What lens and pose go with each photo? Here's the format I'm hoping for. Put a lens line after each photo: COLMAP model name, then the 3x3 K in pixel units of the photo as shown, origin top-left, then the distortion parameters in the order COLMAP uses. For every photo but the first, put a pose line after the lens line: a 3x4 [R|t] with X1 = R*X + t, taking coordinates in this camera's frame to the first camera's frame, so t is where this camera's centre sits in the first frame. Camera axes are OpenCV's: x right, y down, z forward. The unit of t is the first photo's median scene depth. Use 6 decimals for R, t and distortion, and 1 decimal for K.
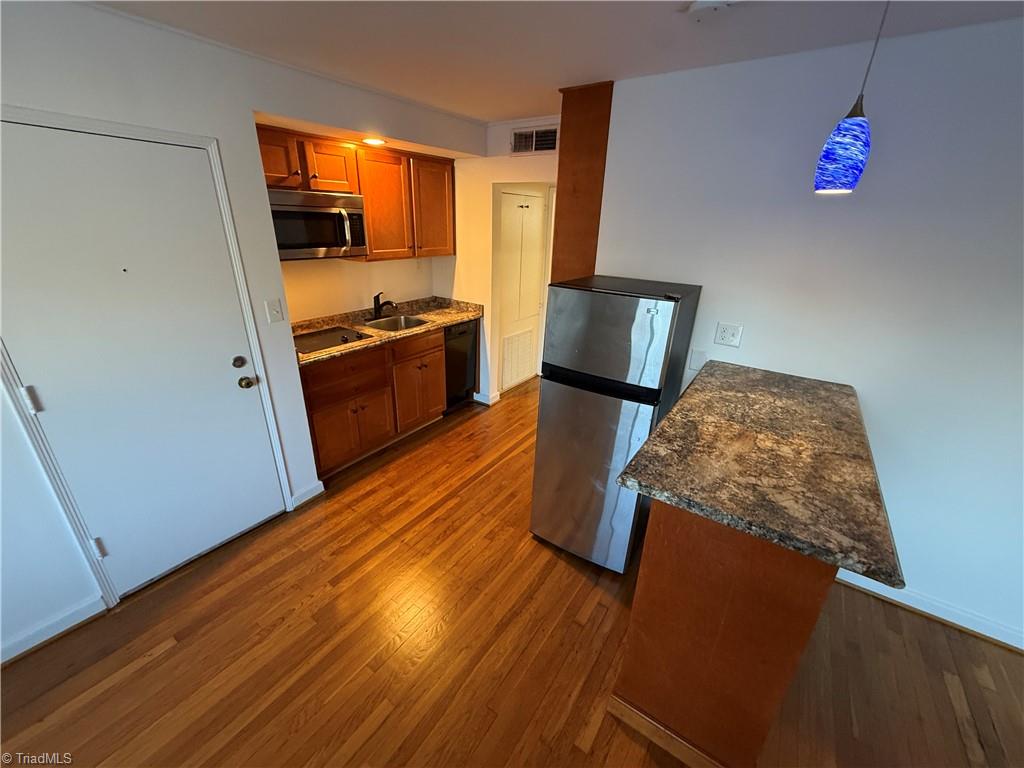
lens RADIAL K [[411.5, 0, 511.8], [0, 411.5, 389.4], [0, 0, 1]] dist [-0.001250, -0.000846]
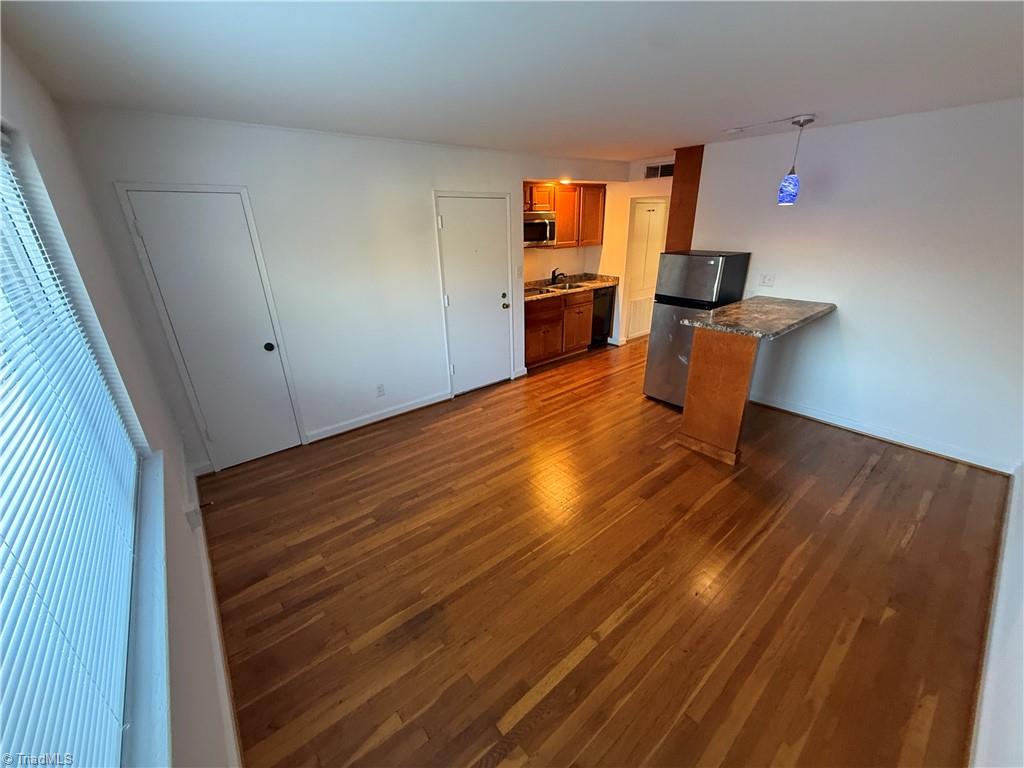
lens RADIAL K [[411.5, 0, 512.0], [0, 411.5, 388.2], [0, 0, 1]] dist [-0.001250, -0.000846]
pose [[0.960320, 0.057908, -0.272823, -0.013158], [-0.058341, 0.998275, 0.006531, 0.281586], [0.272731, 0.009645, 0.962042, -0.731364]]
